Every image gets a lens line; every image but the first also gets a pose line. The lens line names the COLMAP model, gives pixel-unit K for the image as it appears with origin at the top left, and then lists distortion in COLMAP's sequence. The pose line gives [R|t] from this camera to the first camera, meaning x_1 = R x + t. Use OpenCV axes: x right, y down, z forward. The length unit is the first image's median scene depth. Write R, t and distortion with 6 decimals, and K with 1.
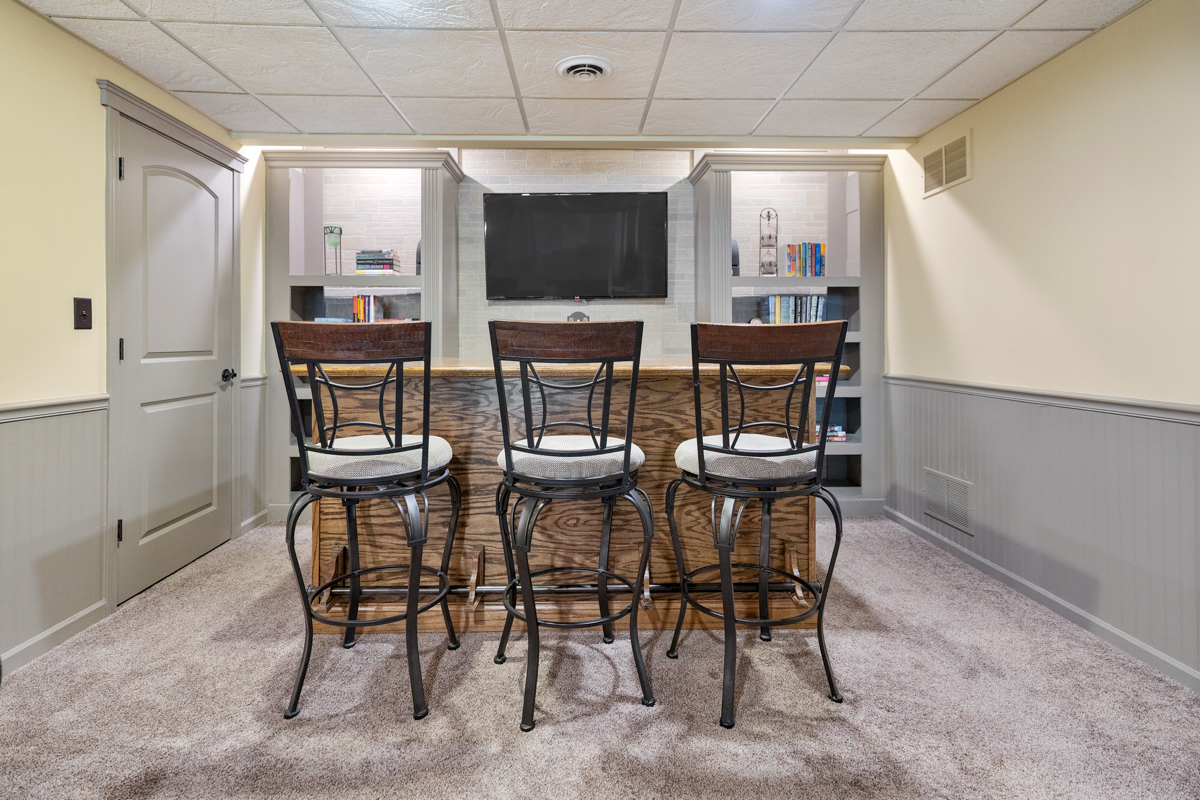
lens RADIAL K [[577.2, 0, 599.9], [0, 577.2, 337.9], [0, 0, 1]] dist [0.003227, 0.000338]
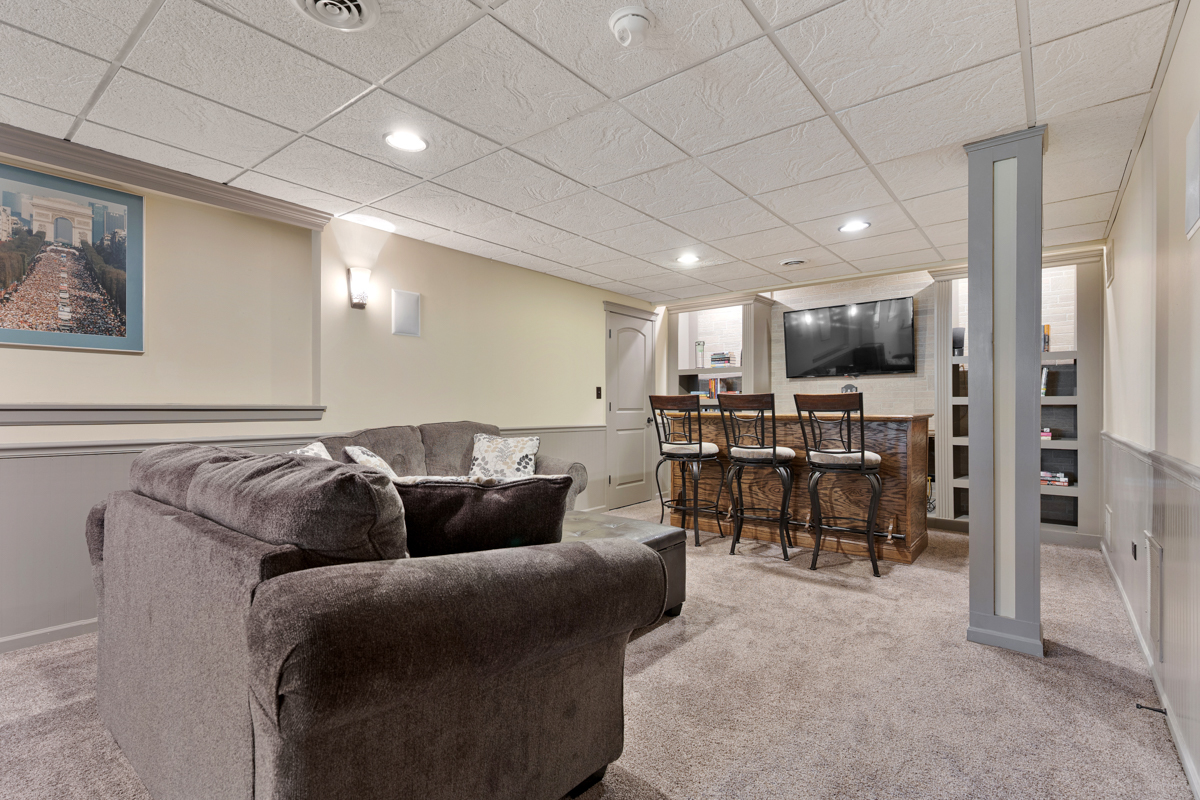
lens RADIAL K [[565.4, 0, 598.9], [0, 565.4, 406.0], [0, 0, 1]] dist [0.001517, 0.000061]
pose [[0.754737, 0.000999, -0.656027, 0.579228], [0.000151, 0.999999, 0.001697, 0.010194], [0.656028, -0.001379, 0.754735, -0.686377]]
